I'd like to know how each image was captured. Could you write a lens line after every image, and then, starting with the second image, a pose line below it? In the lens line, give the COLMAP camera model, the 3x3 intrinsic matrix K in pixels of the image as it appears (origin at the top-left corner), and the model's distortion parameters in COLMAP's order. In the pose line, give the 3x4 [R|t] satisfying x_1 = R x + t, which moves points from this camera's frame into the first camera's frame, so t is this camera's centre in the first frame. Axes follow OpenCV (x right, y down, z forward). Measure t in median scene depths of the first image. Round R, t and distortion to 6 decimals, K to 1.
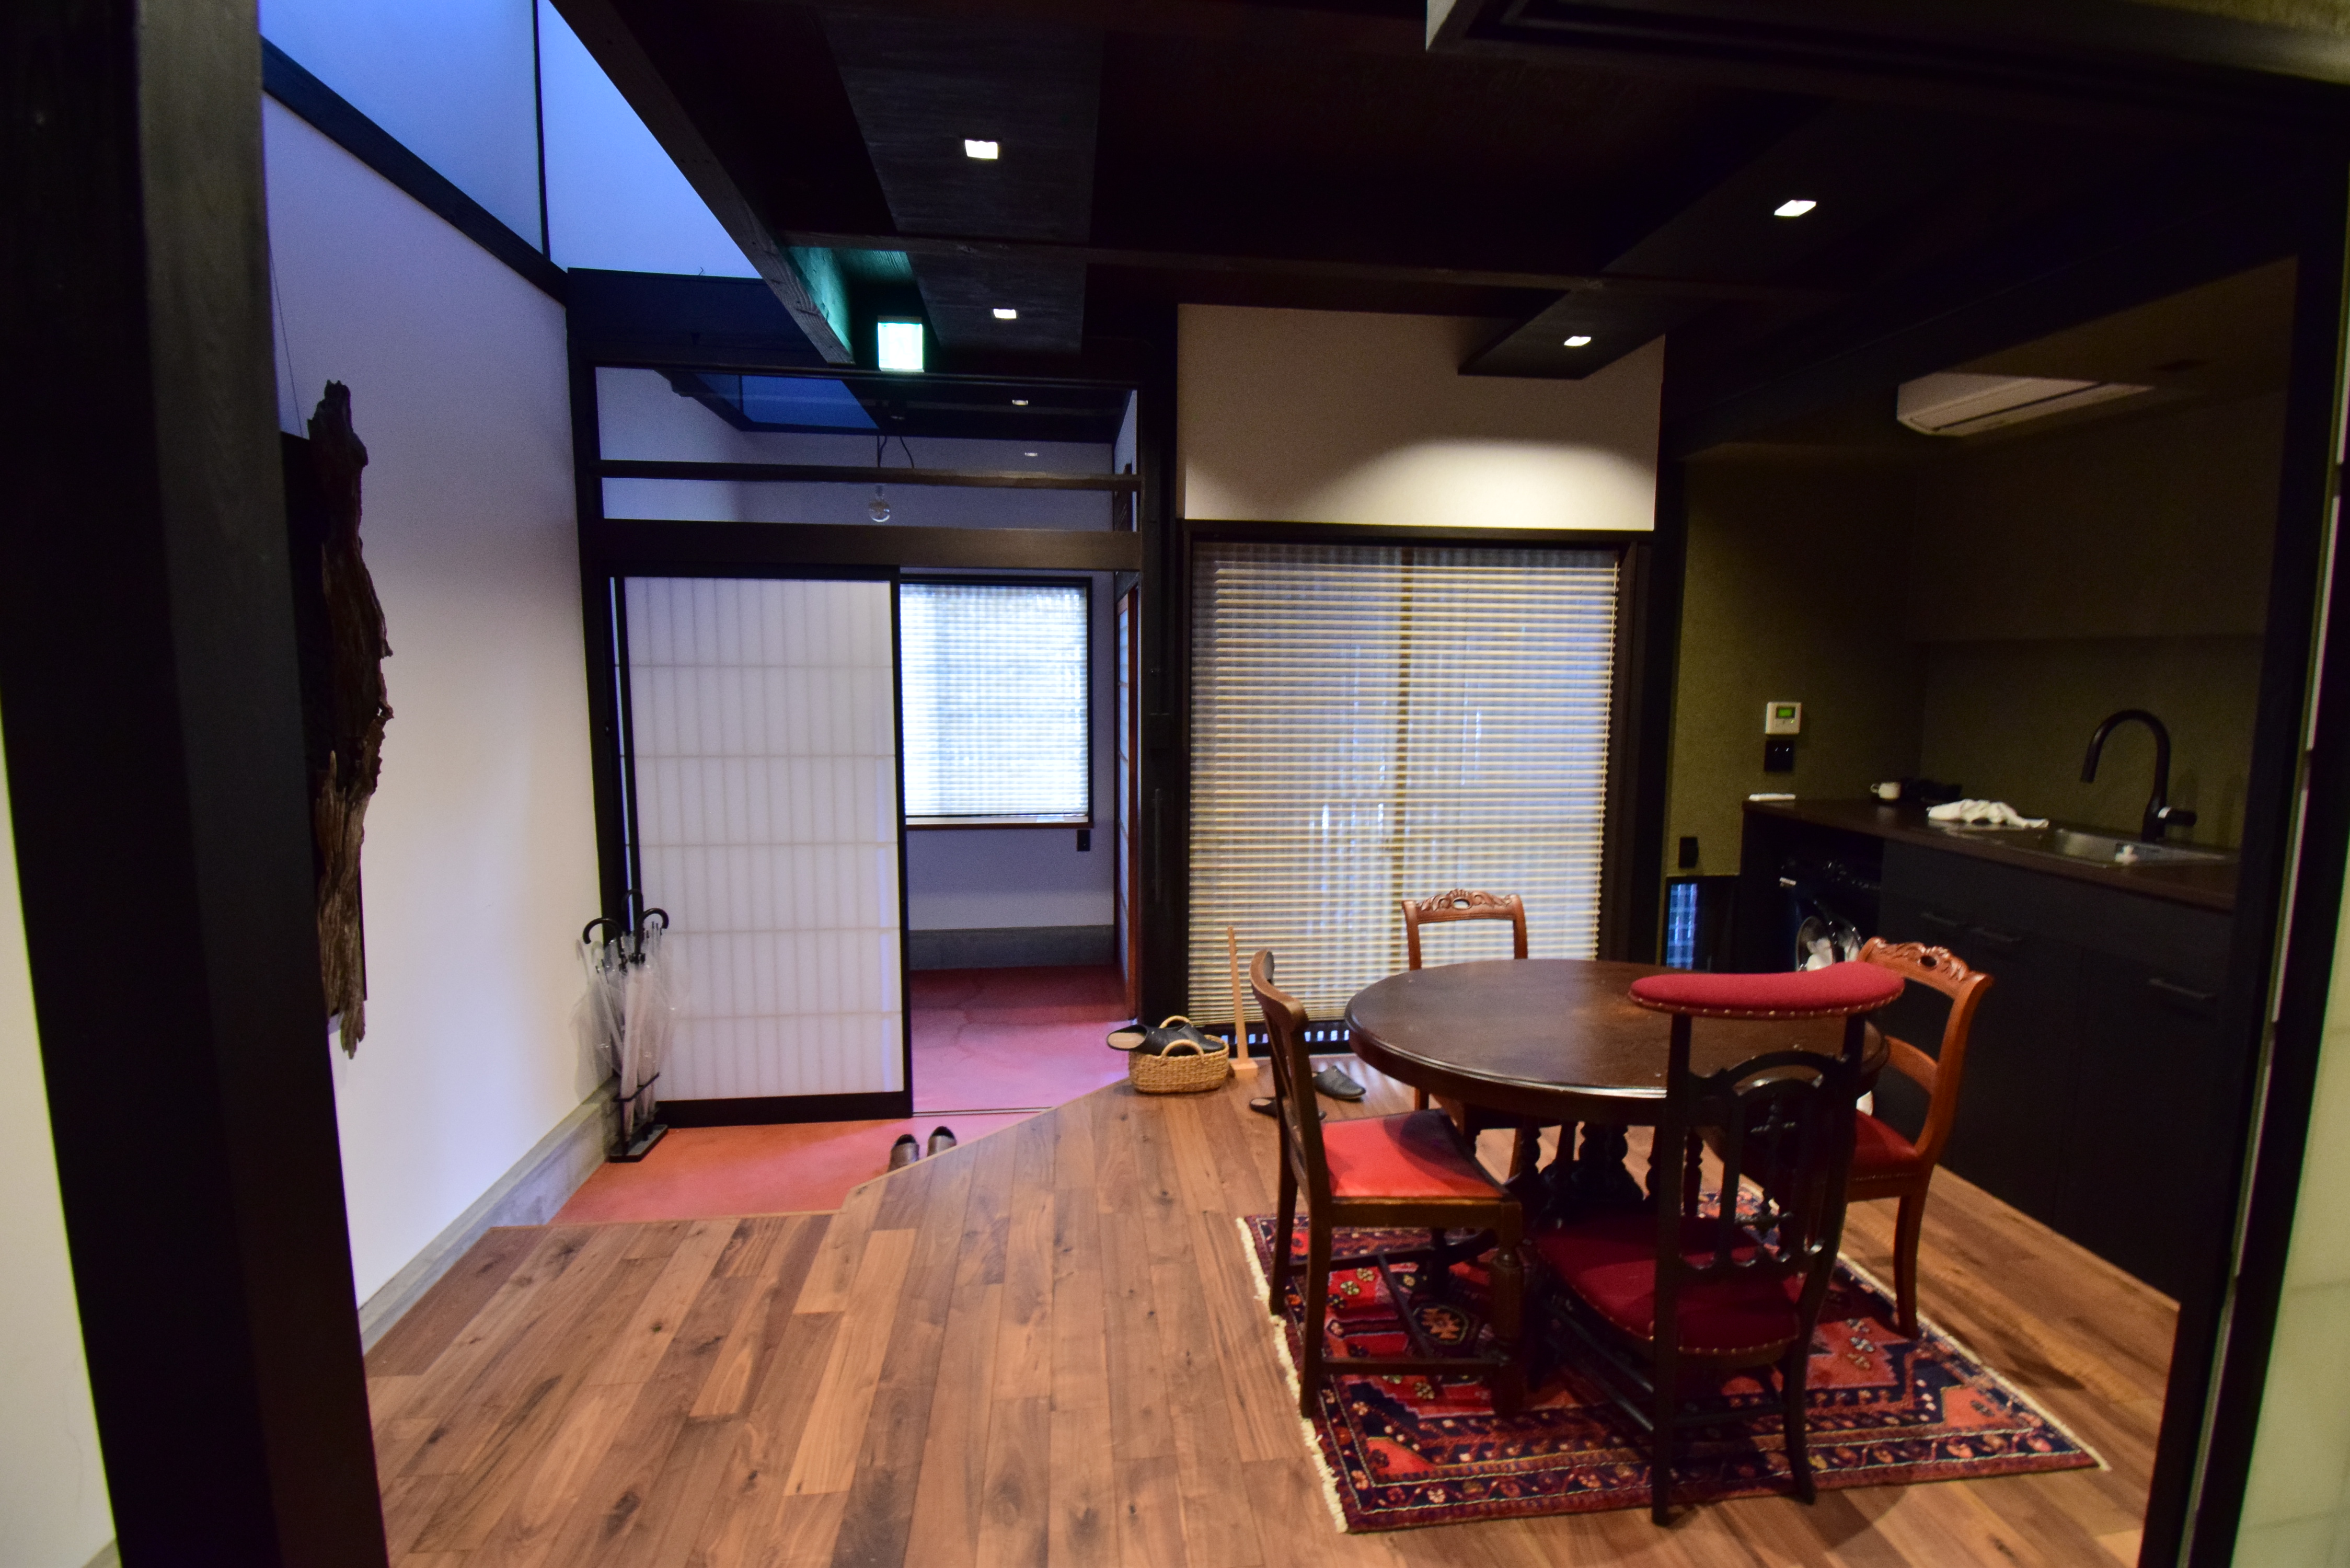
lens RADIAL K [[1039.2, 0, 1192.2], [0, 1039.2, 781.0], [0, 0, 1]] dist [0.020657, -0.025515]
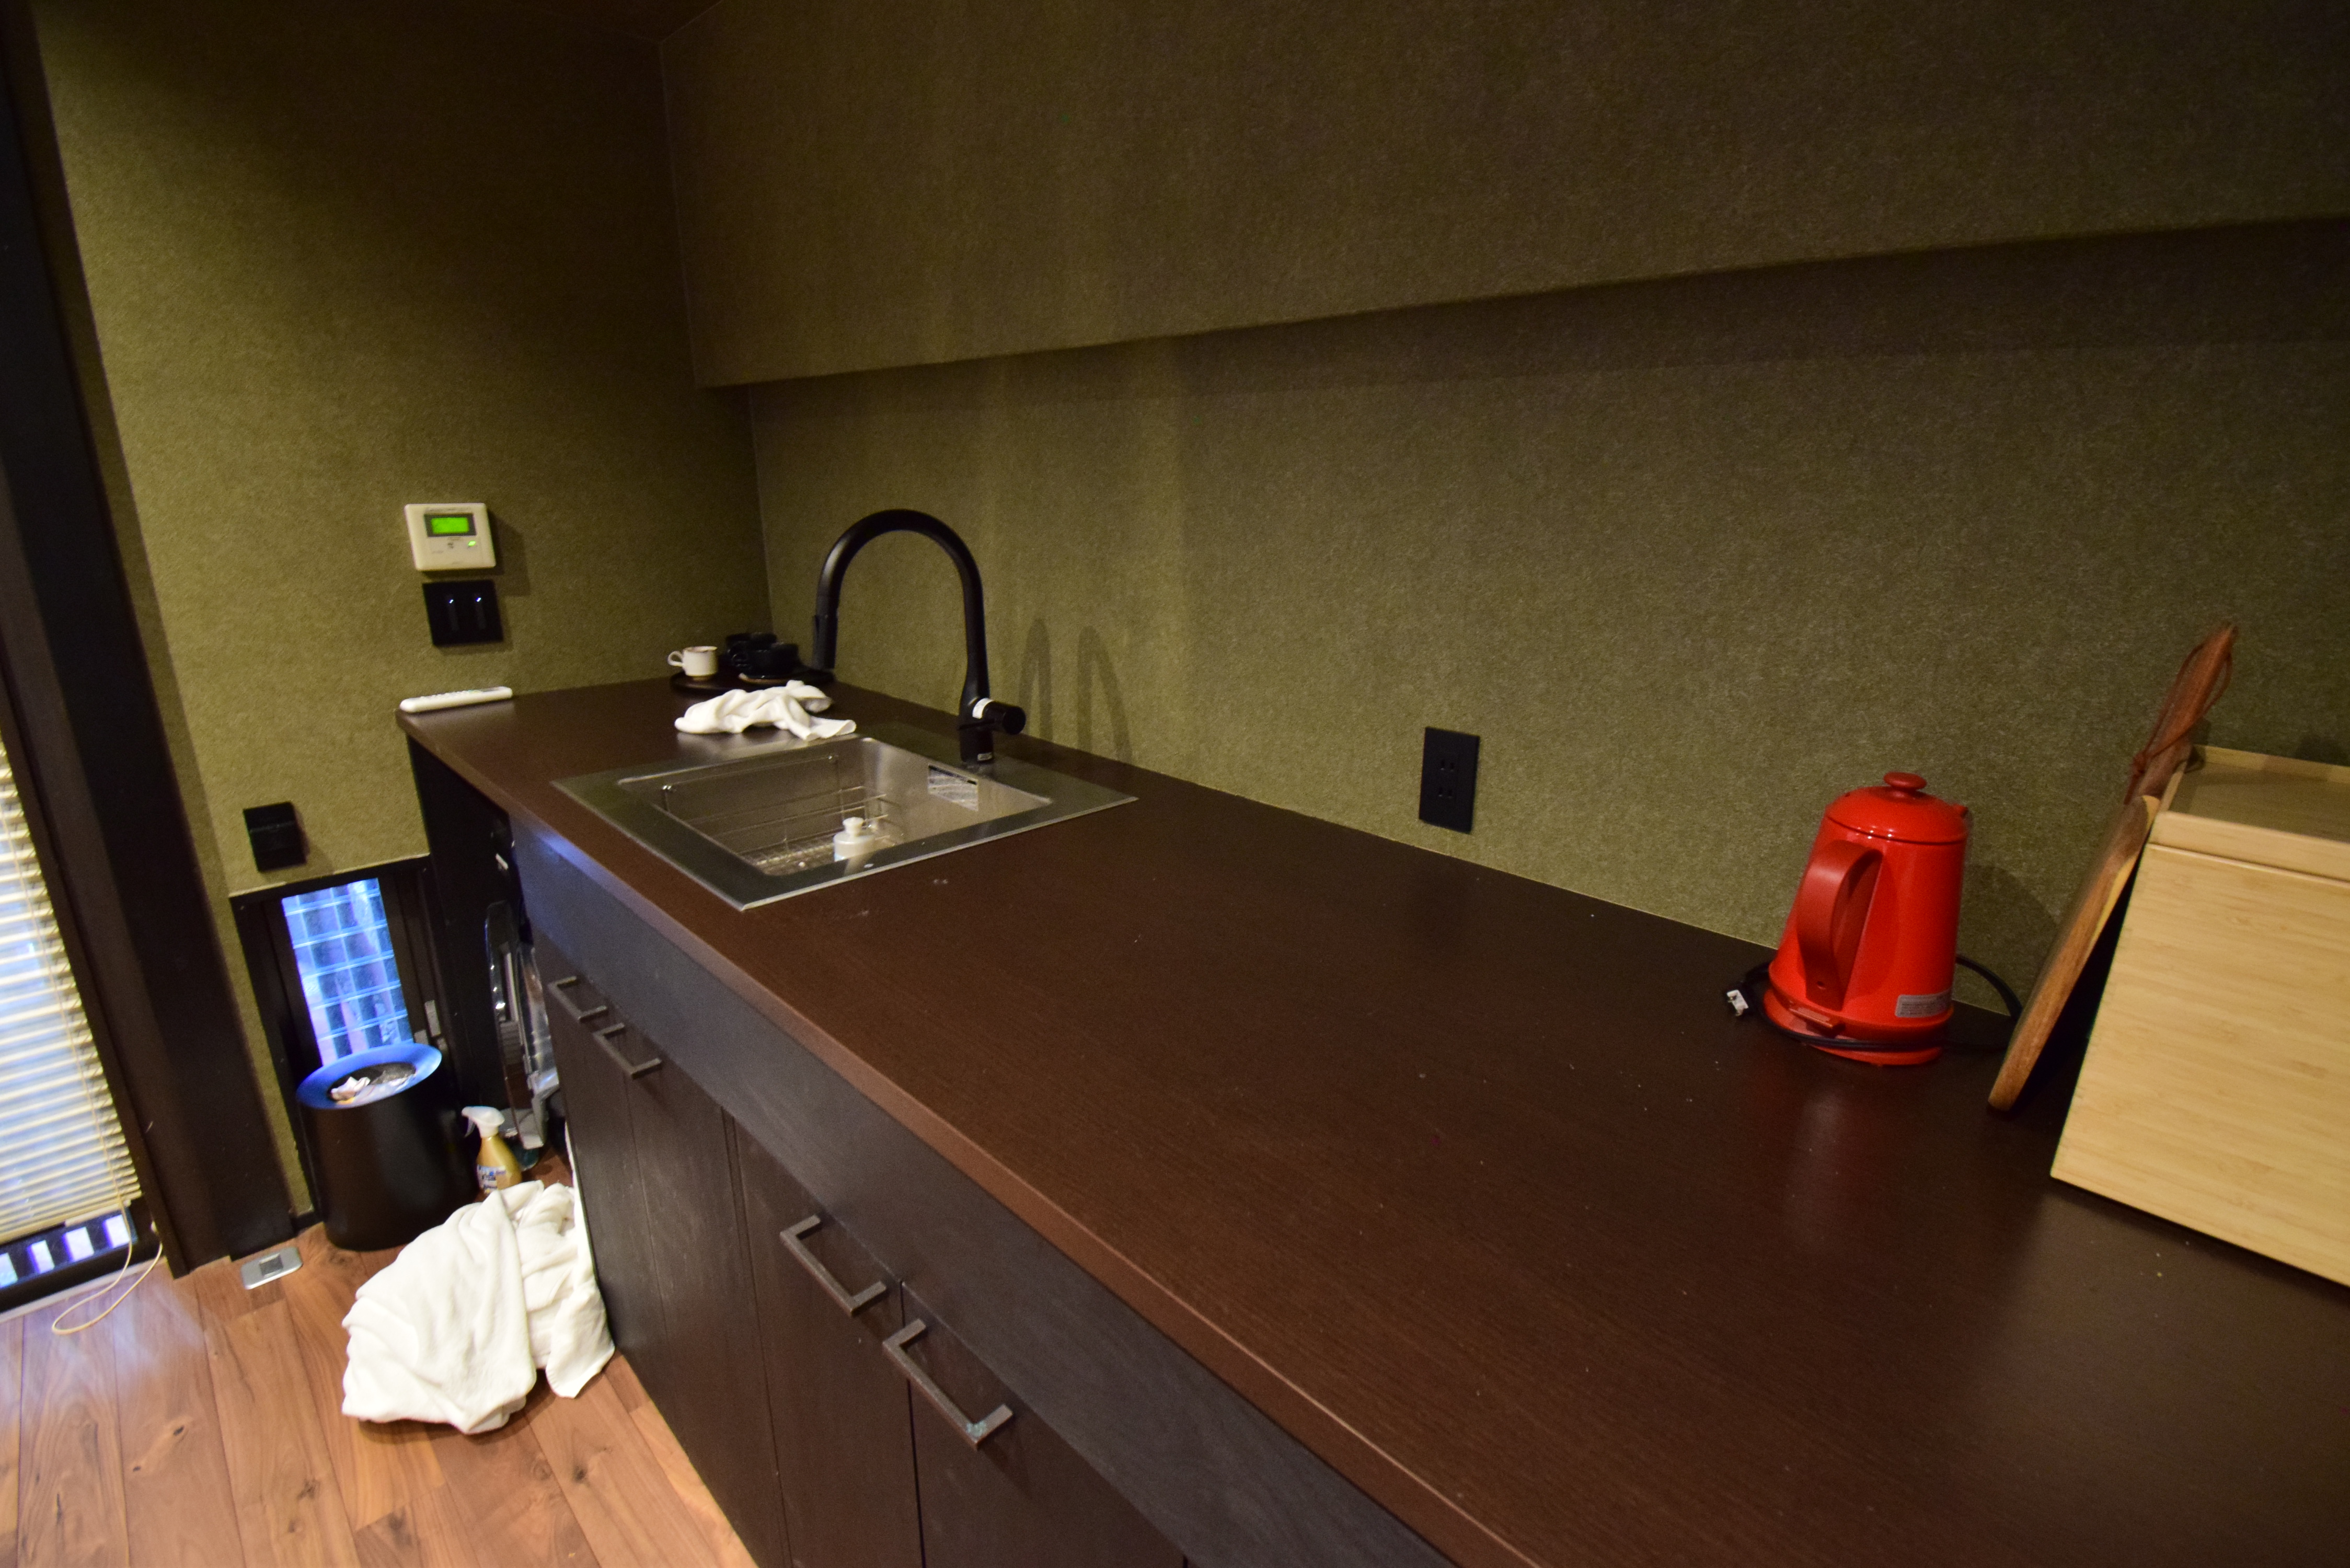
lens RADIAL K [[1039.2, 0, 1192.2], [0, 1039.2, 781.0], [0, 0, 1]] dist [0.020657, -0.025515]
pose [[0.772113, -0.178780, 0.609819, 0.562014], [0.060870, 0.976005, 0.209065, -0.031532], [-0.632563, -0.124302, 0.764469, 0.423117]]
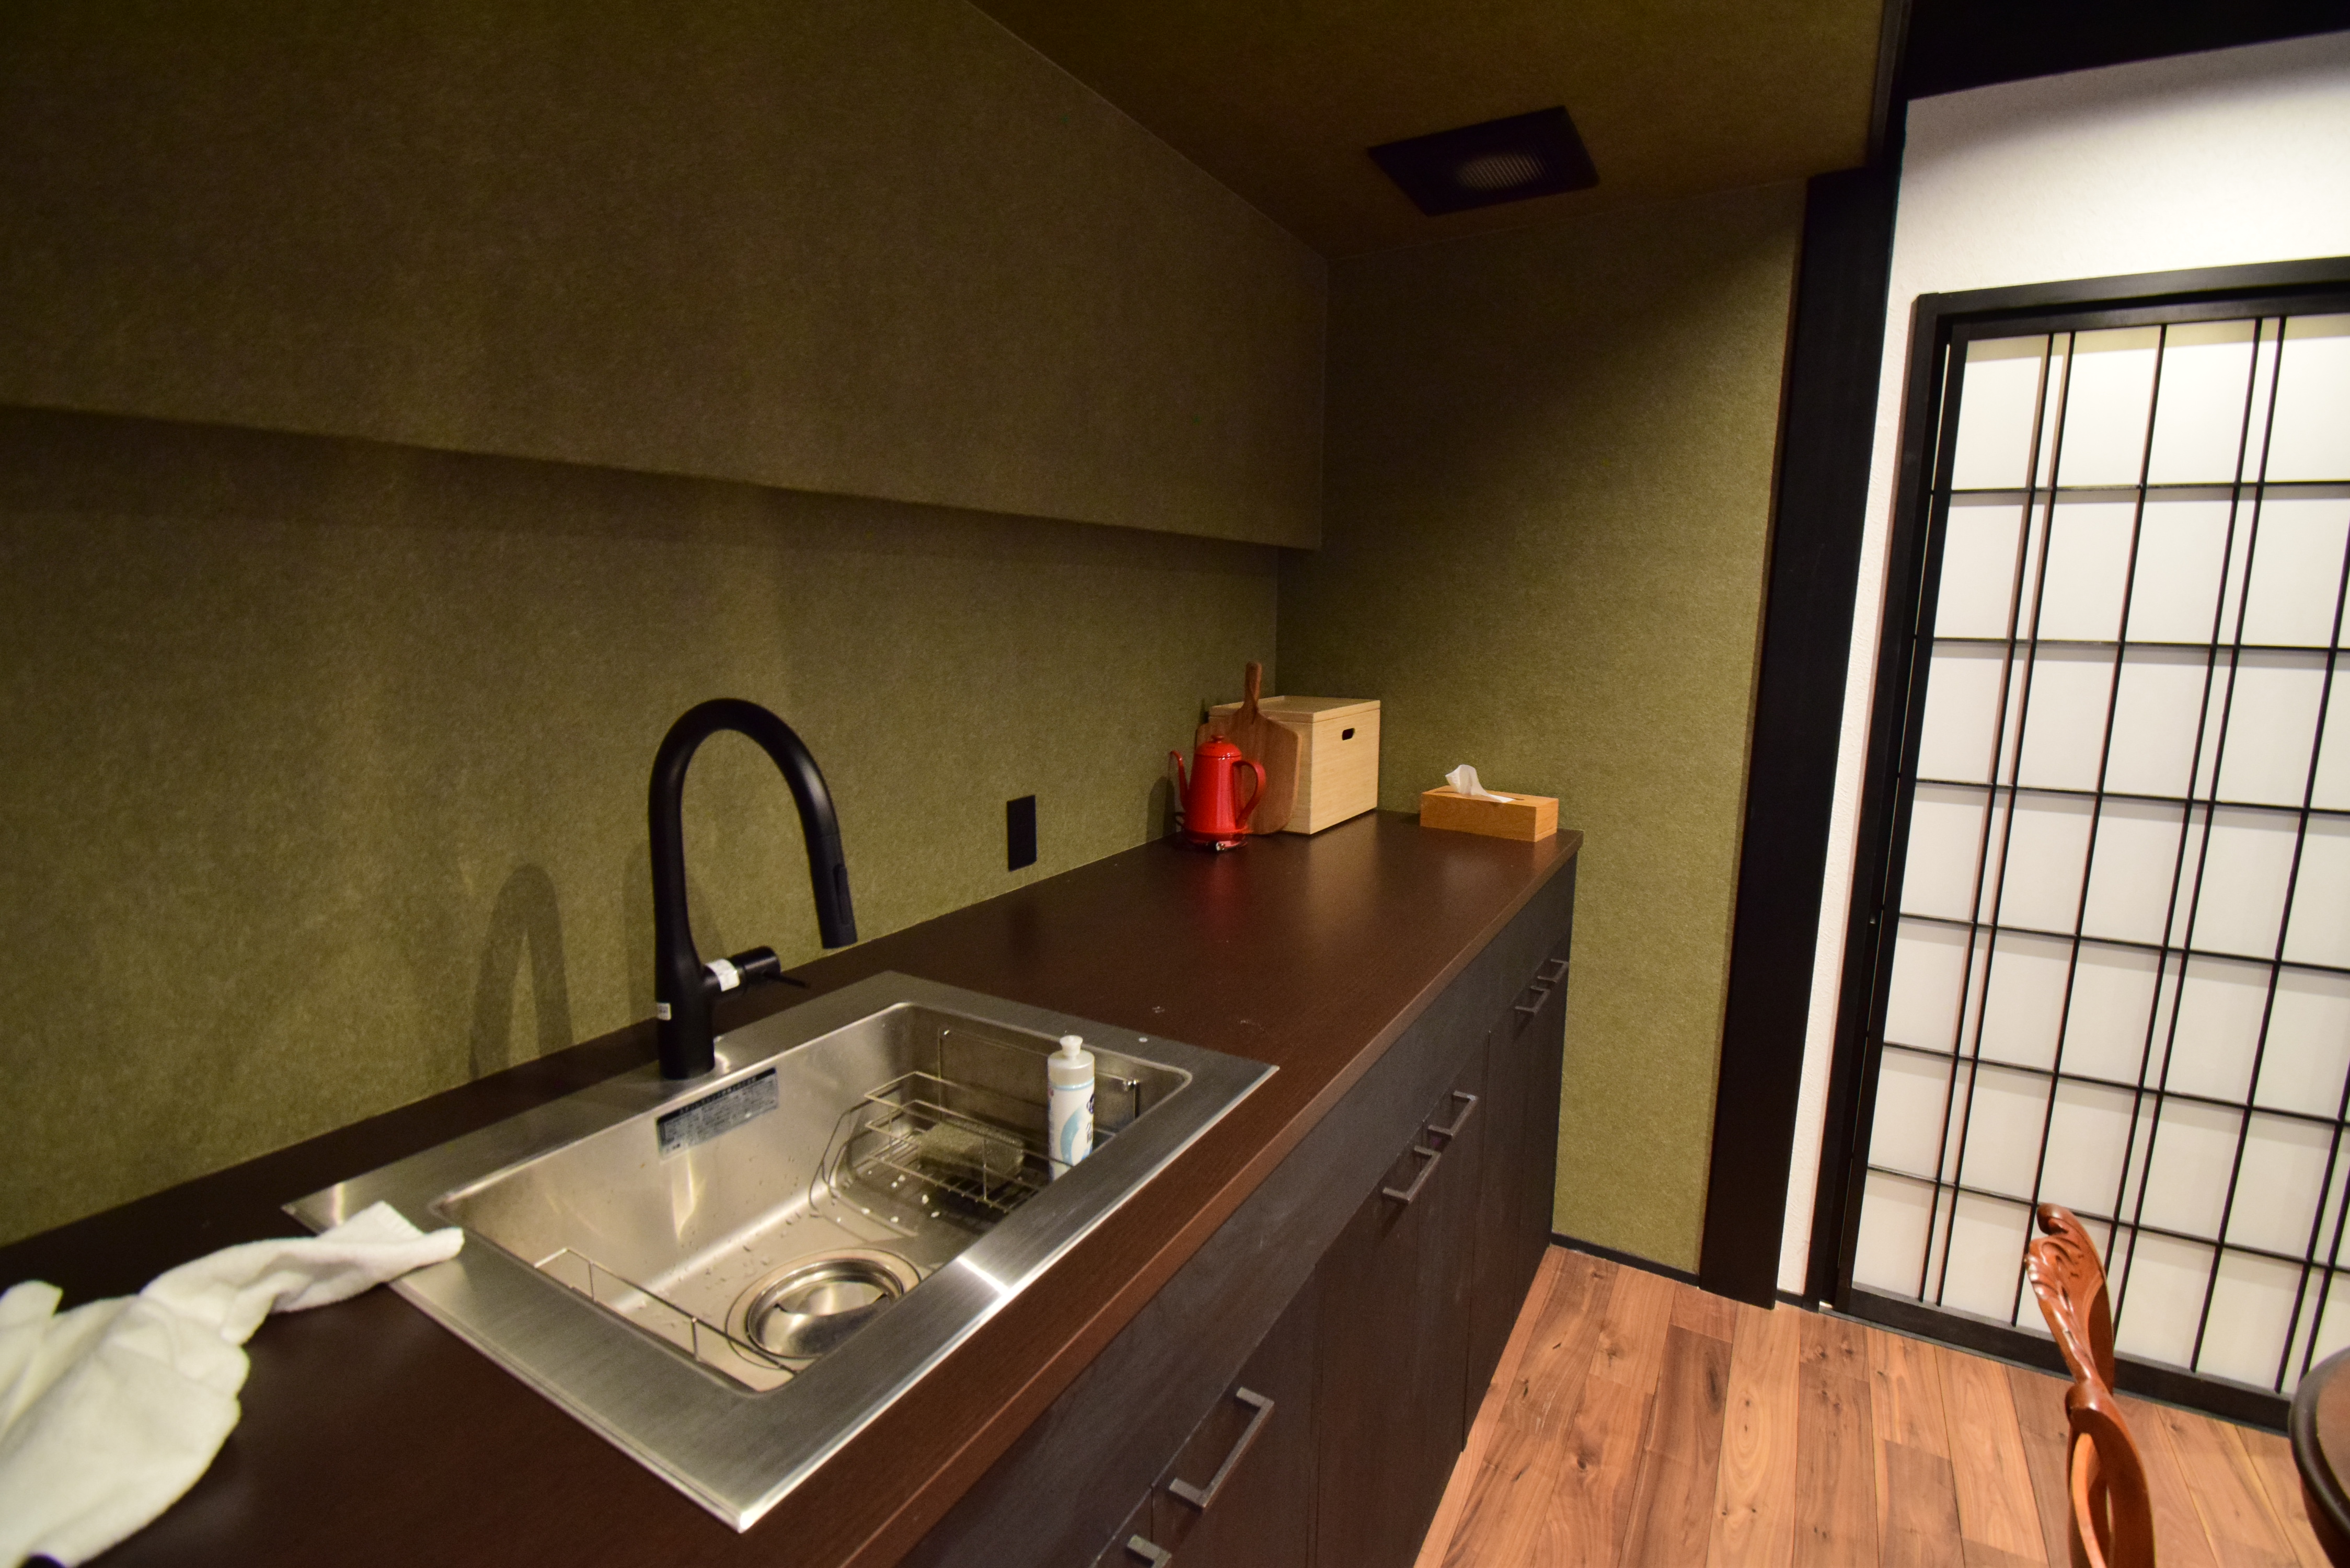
lens RADIAL K [[1029.2, 0, 1136.5], [0, 1029.2, 797.4], [0, 0, 1]] dist [-0.034465, 0.000084]
pose [[-0.780146, -0.098285, 0.617829, 0.498302], [0.076430, 0.965210, 0.250057, -0.087564], [-0.620911, 0.242302, -0.745493, 0.956870]]
